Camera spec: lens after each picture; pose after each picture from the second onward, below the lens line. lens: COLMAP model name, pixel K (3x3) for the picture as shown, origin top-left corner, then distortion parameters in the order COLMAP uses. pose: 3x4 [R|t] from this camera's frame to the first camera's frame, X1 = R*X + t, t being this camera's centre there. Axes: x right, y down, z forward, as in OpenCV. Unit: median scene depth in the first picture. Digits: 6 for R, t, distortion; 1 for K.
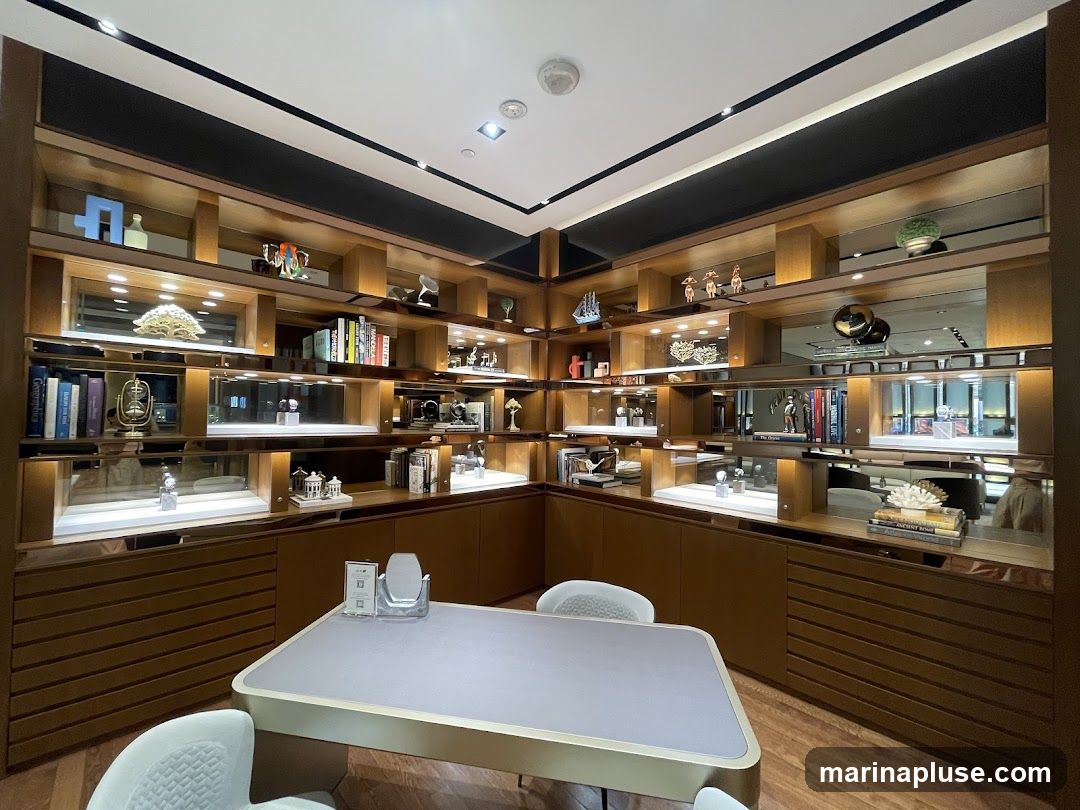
lens RADIAL K [[417.7, 0, 540.0], [0, 417.7, 405.0], [0, 0, 1]] dist [-0.000568, -0.000082]
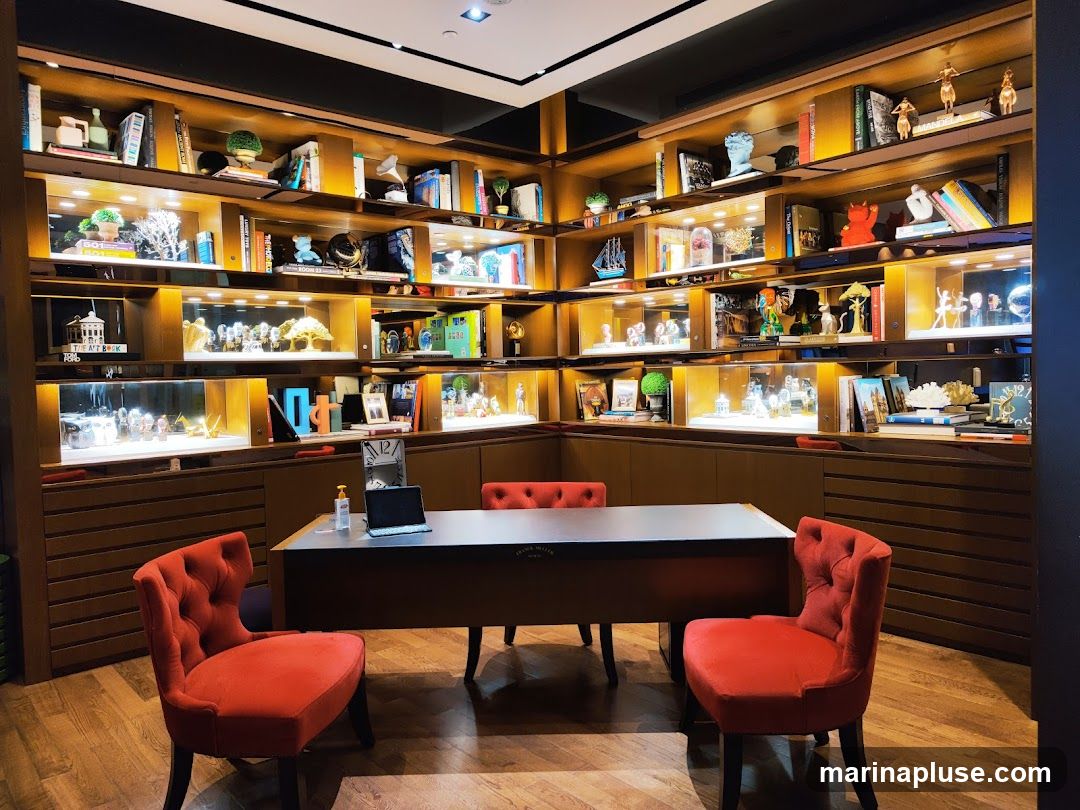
lens RADIAL K [[847.0, 0, 540.0], [0, 847.0, 405.0], [0, 0, 1]] dist [0.110355, -0.000969]
pose [[0.998328, -0.038863, -0.042789, 0.047329], [0.041345, 0.997418, 0.058726, 0.061043], [0.040396, -0.060397, 0.997357, -0.604910]]
